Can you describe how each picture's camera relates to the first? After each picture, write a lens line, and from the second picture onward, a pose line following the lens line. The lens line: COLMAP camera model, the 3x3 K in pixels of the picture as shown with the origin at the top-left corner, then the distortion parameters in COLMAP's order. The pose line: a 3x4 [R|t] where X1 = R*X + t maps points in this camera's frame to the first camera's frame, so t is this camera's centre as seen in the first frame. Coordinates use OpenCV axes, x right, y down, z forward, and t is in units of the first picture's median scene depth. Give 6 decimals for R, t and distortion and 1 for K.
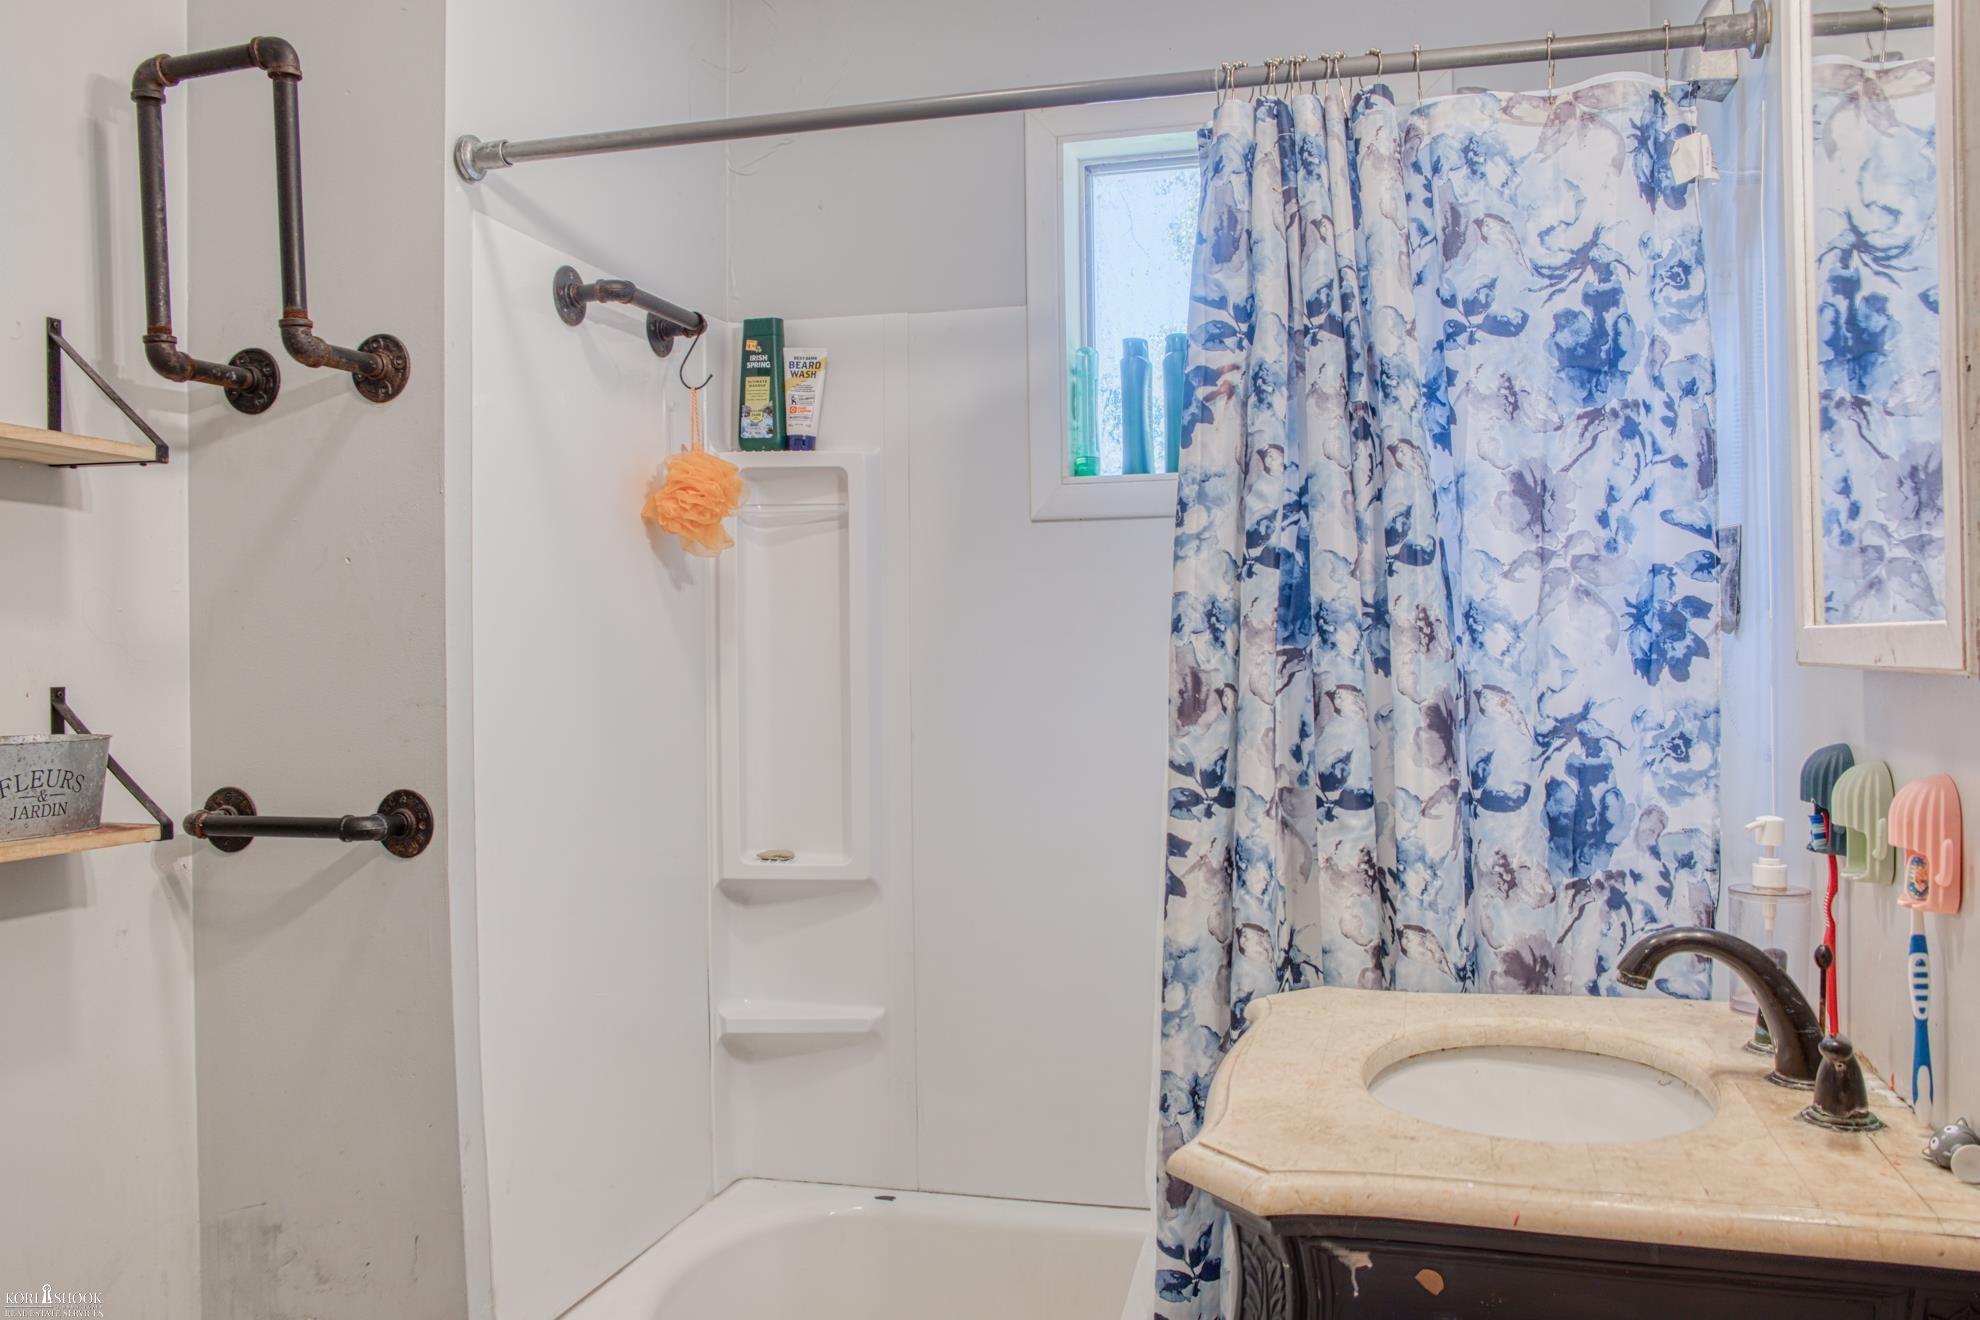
lens RADIAL K [[1656.7, 0, 984.6], [0, 1656.7, 660.1], [0, 0, 1]] dist [-0.057783, 0.081245]
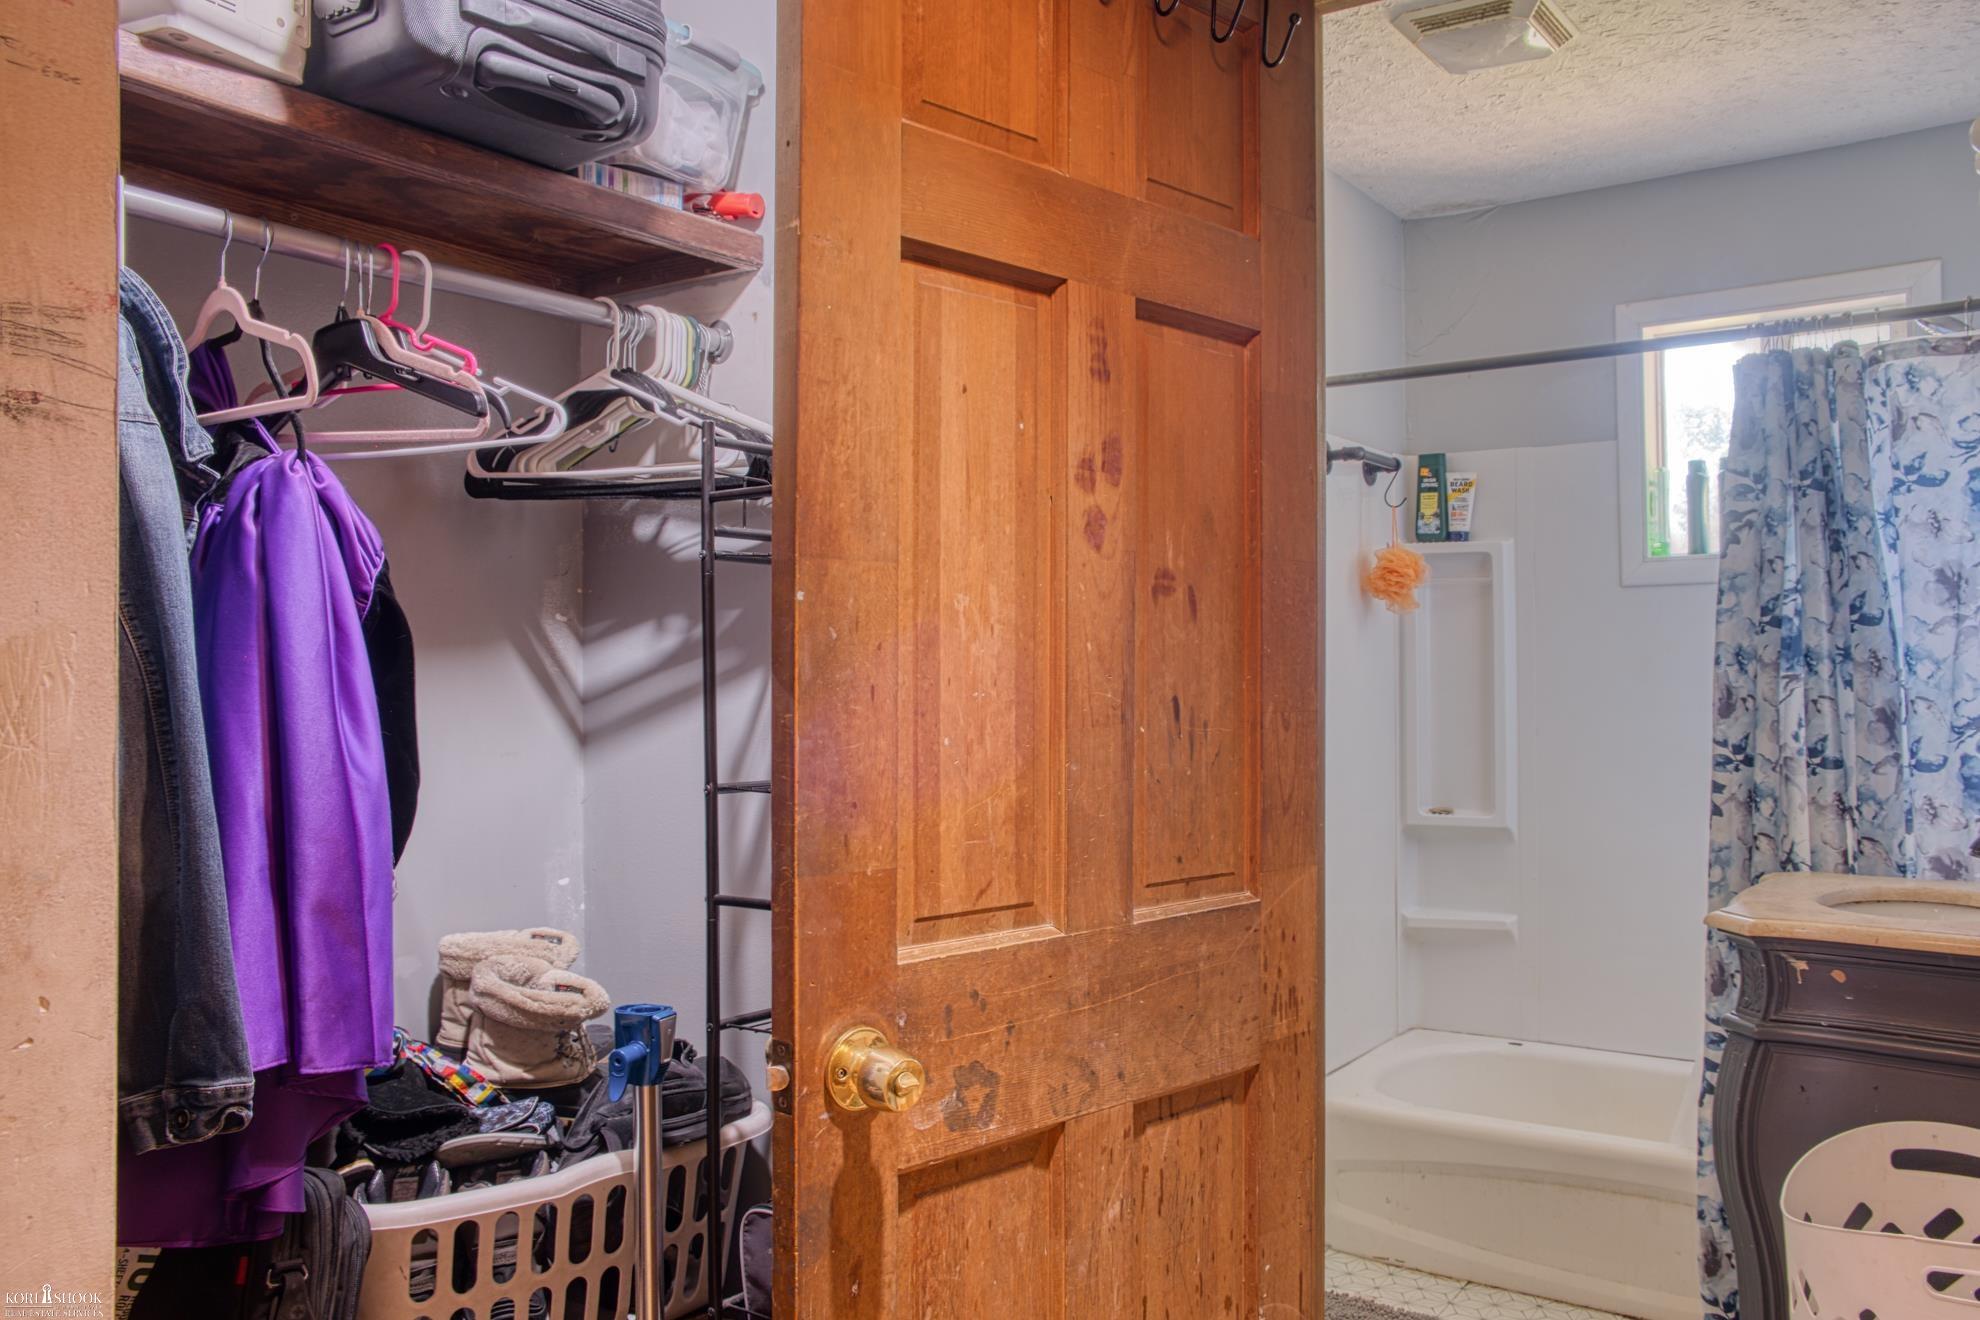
lens RADIAL K [[1656.7, 0, 993.1], [0, 1656.7, 660.5], [0, 0, 1]] dist [-0.057783, 0.081245]
pose [[0.948340, 0.000410, -0.317257, -0.057355], [-0.004458, 0.999918, -0.012035, 0.002663], [0.317226, 0.012828, 0.948263, -0.869783]]
